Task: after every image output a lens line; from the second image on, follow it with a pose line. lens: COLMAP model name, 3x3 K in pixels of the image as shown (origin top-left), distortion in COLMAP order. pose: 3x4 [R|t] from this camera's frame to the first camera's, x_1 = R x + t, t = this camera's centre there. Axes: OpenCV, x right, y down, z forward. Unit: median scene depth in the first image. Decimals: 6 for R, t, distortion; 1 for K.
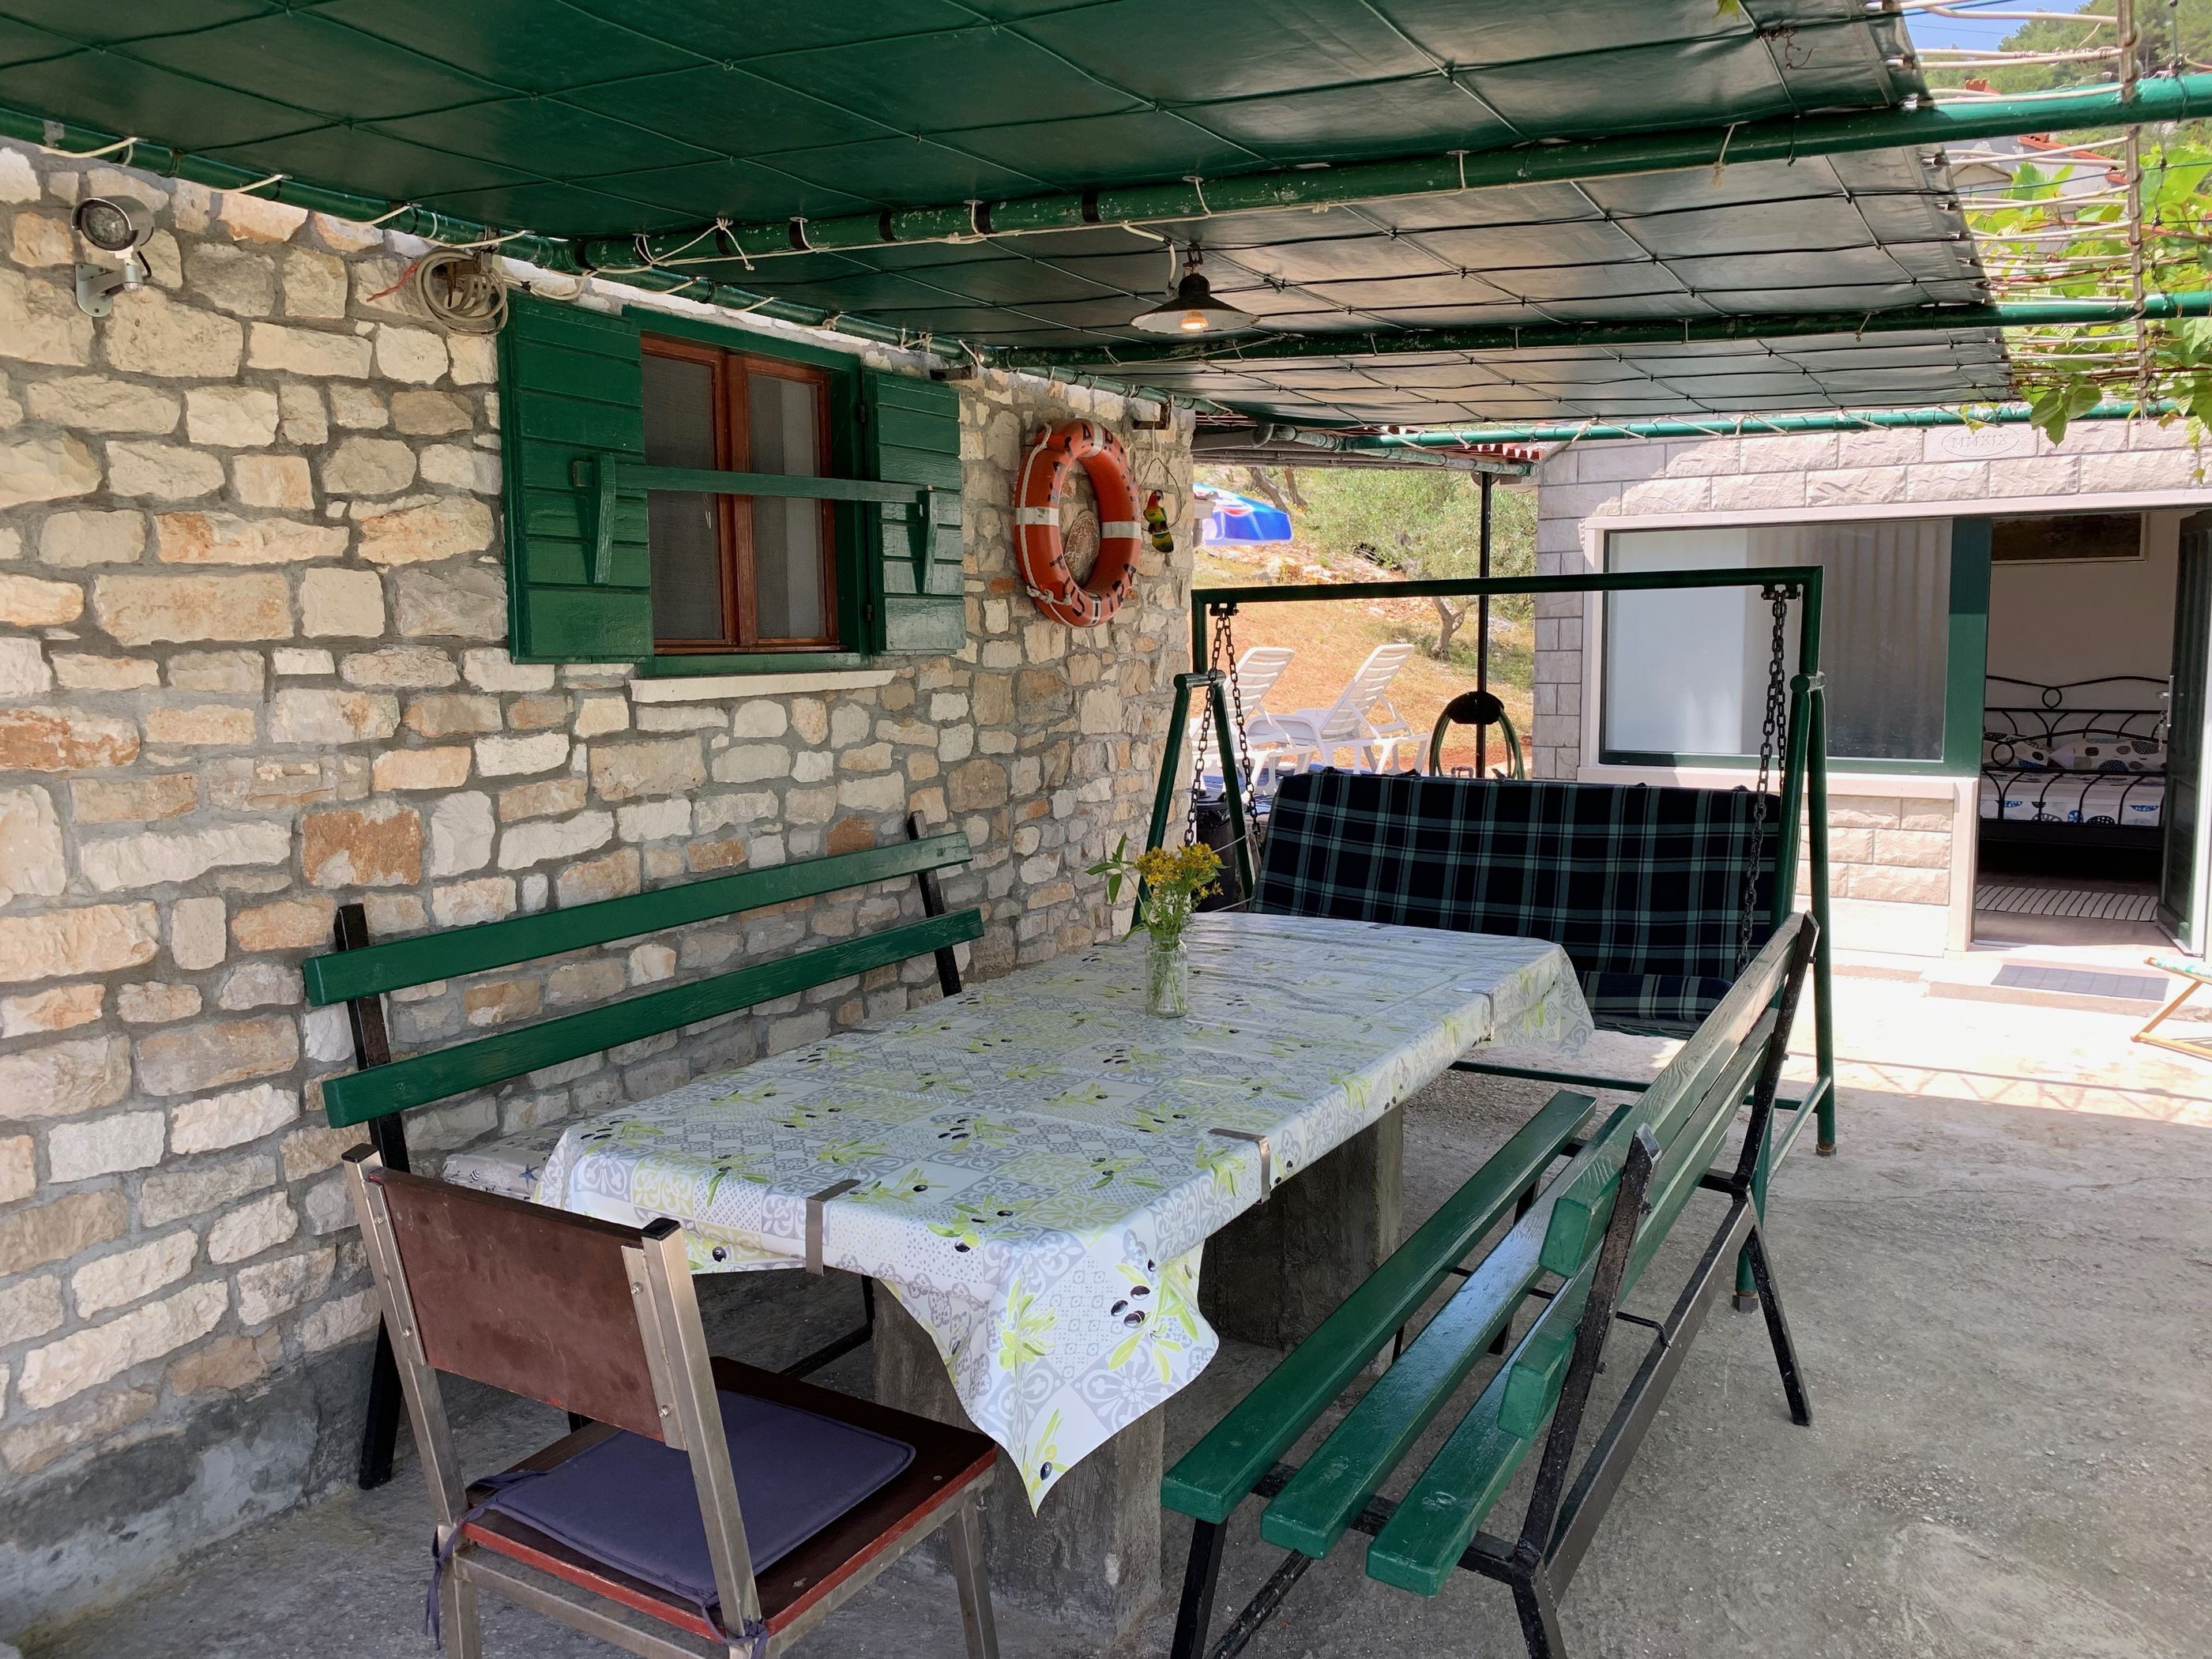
lens RADIAL K [[1663.7, 0, 1149.6], [0, 1663.7, 817.9], [0, 0, 1]] dist [0.022568, -0.003609]
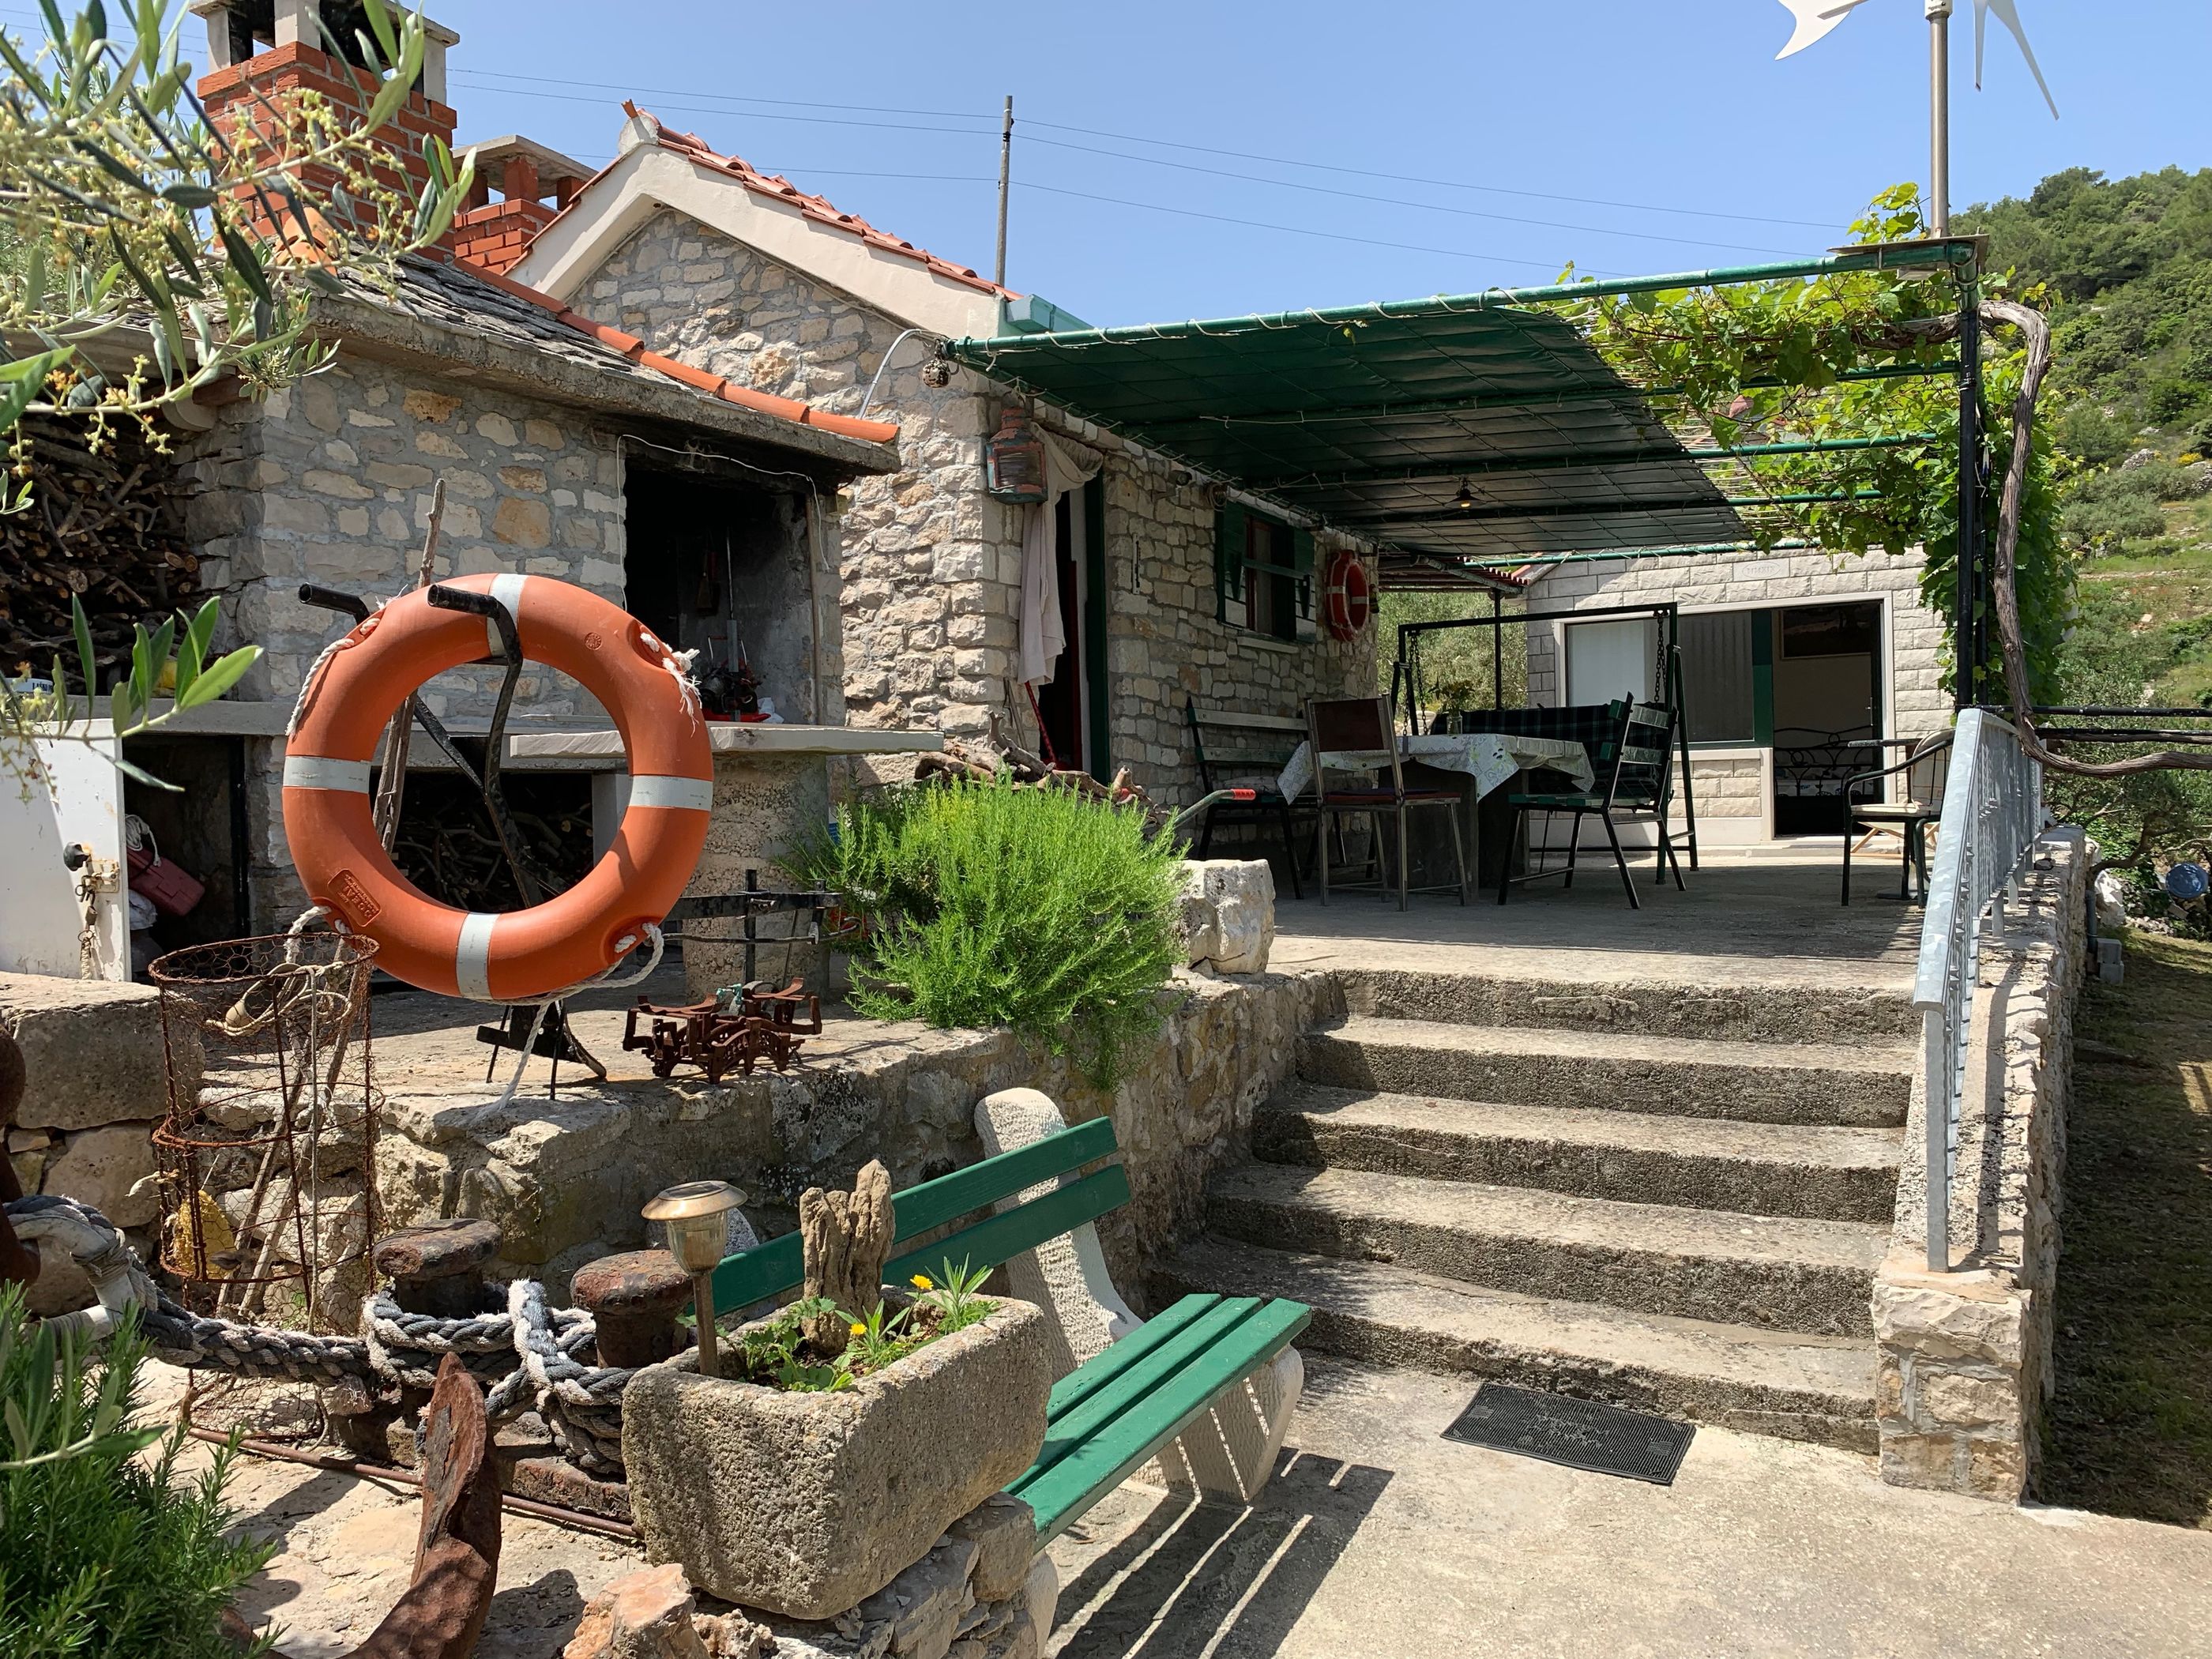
lens RADIAL K [[1702.3, 0, 1095.8], [0, 1702.3, 831.9], [0, 0, 1]] dist [0.051961, -0.120579]
pose [[0.999369, -0.010083, 0.034047, -0.422493], [0.013761, 0.993882, -0.109584, 0.350393], [-0.032734, 0.109984, 0.993394, -1.120564]]
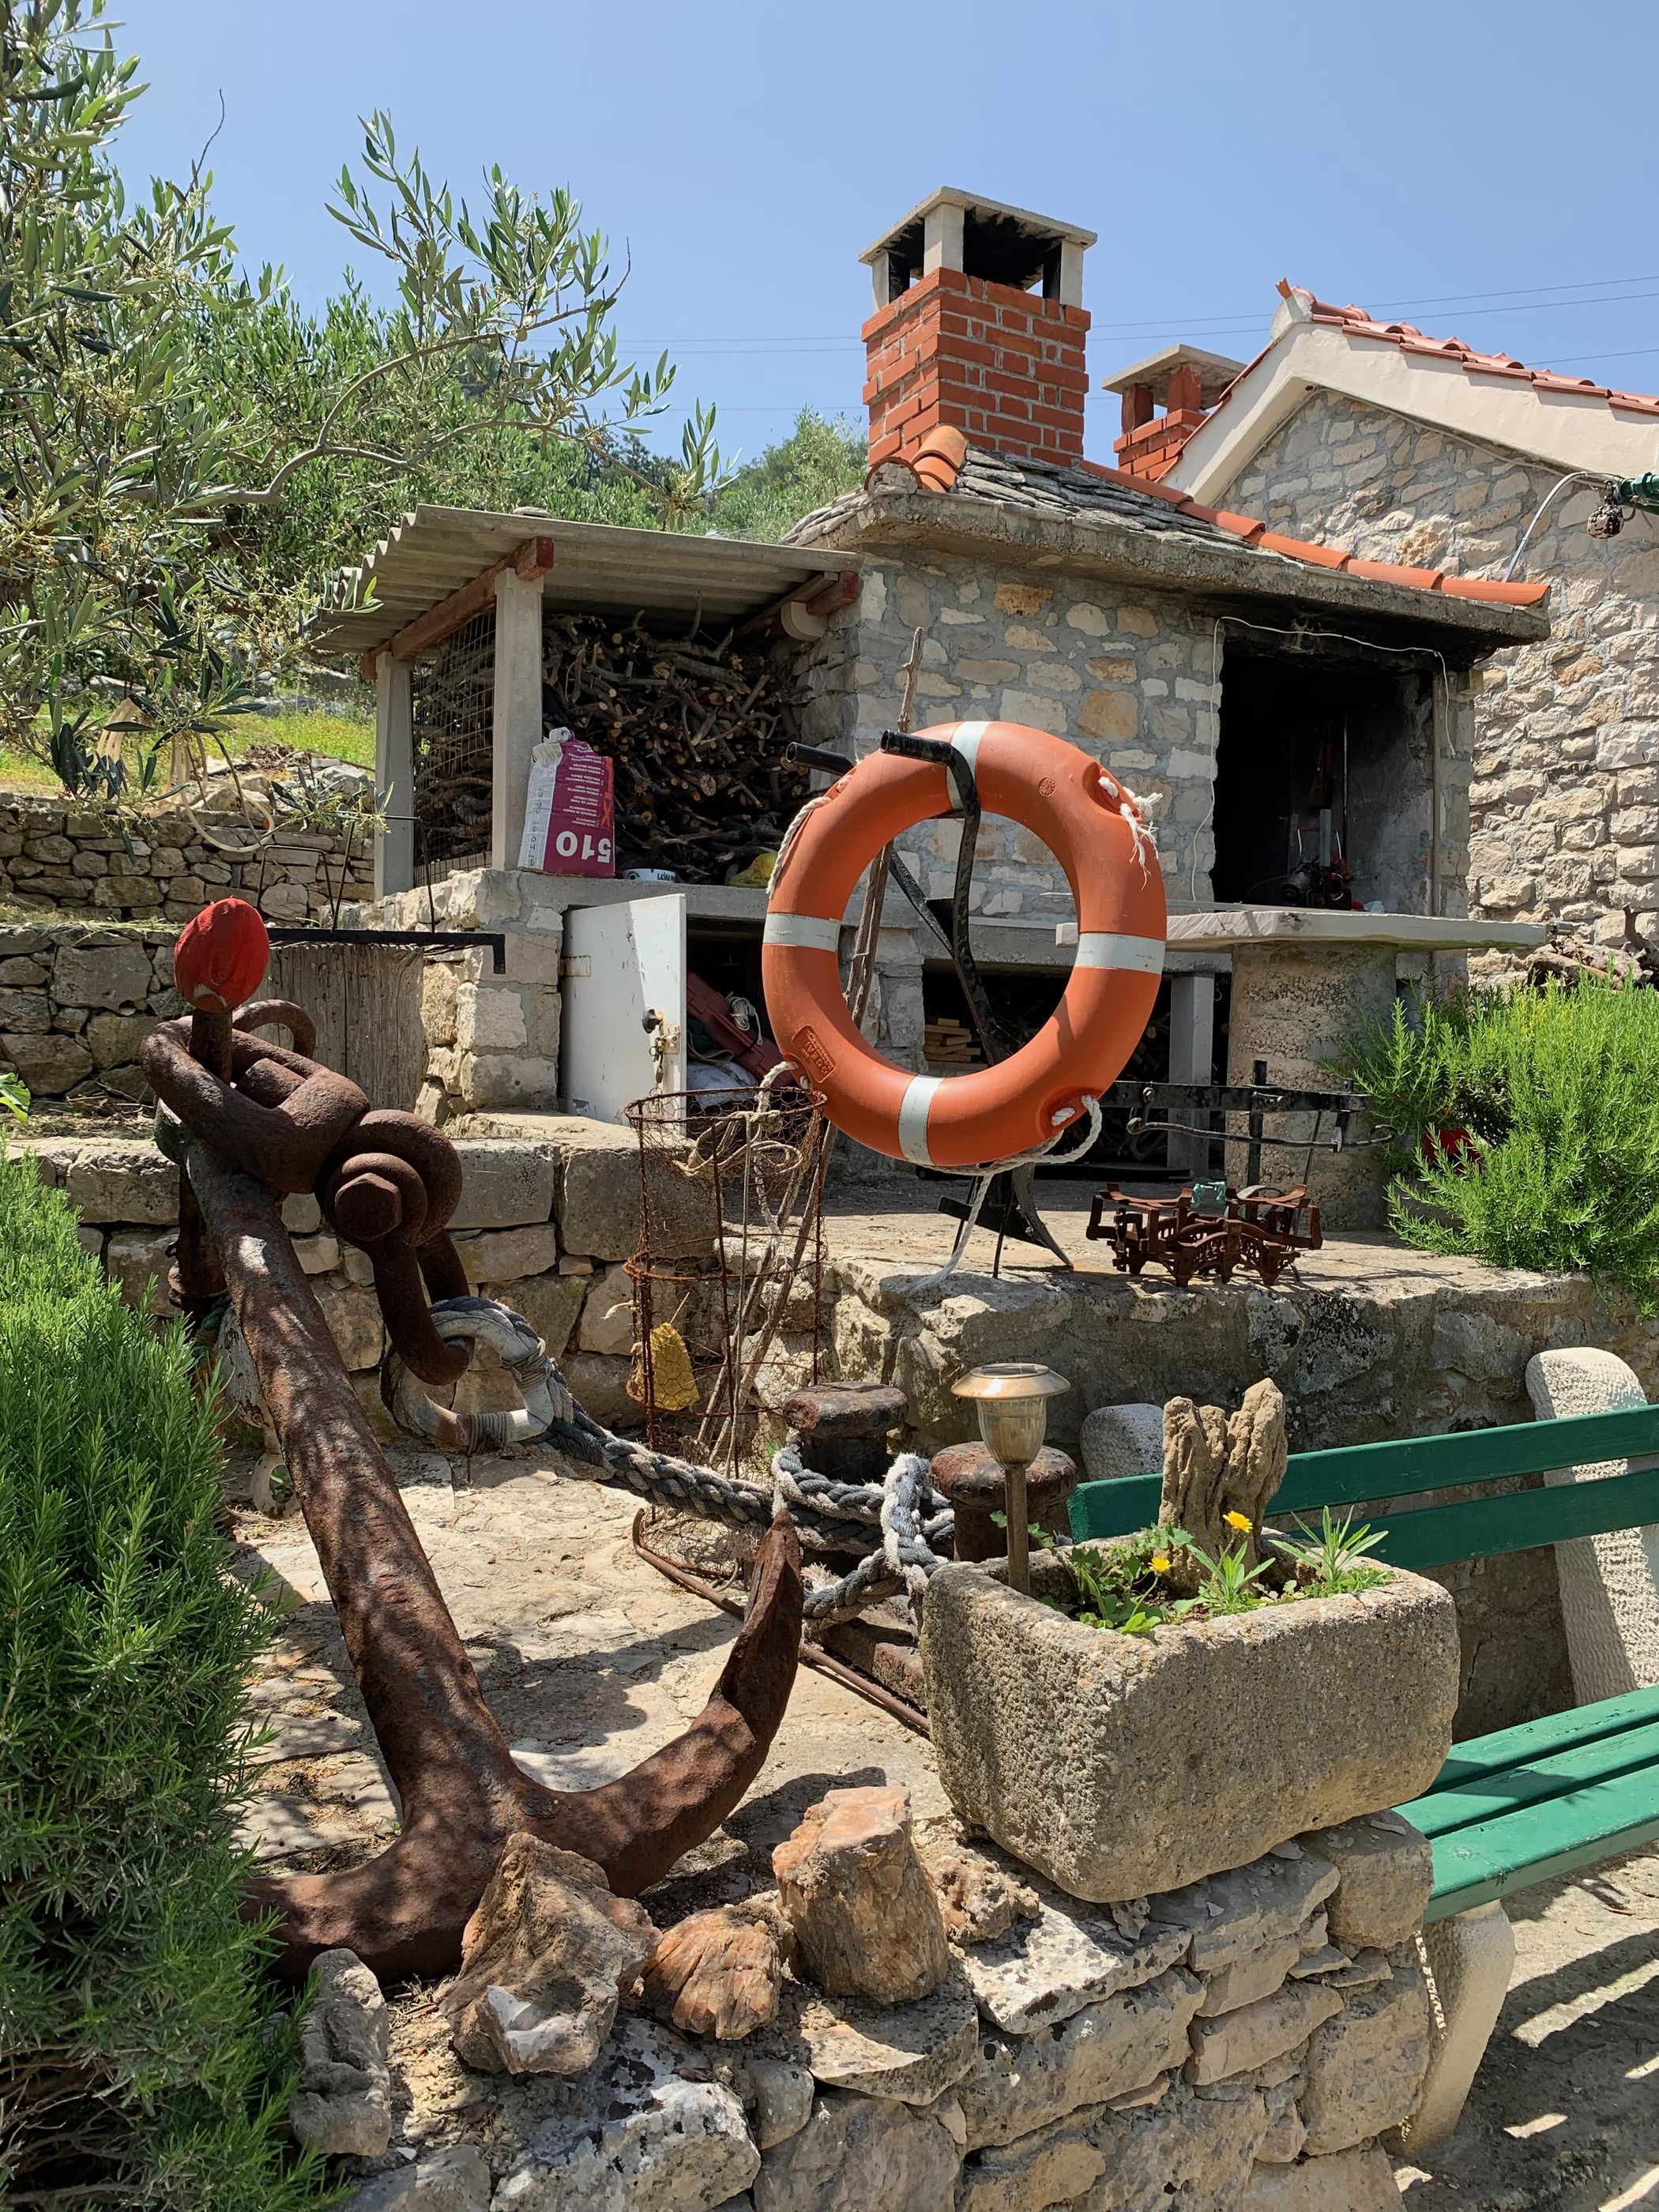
lens RADIAL K [[1702.3, 0, 829.5], [0, 1702.3, 1106.0], [0, 0, 1]] dist [0.051961, -0.120579]
pose [[0.867454, 0.044805, -0.495496, -0.365729], [-0.092056, 0.993194, -0.071350, 0.363220], [0.488927, 0.107506, 0.865675, -1.033971]]
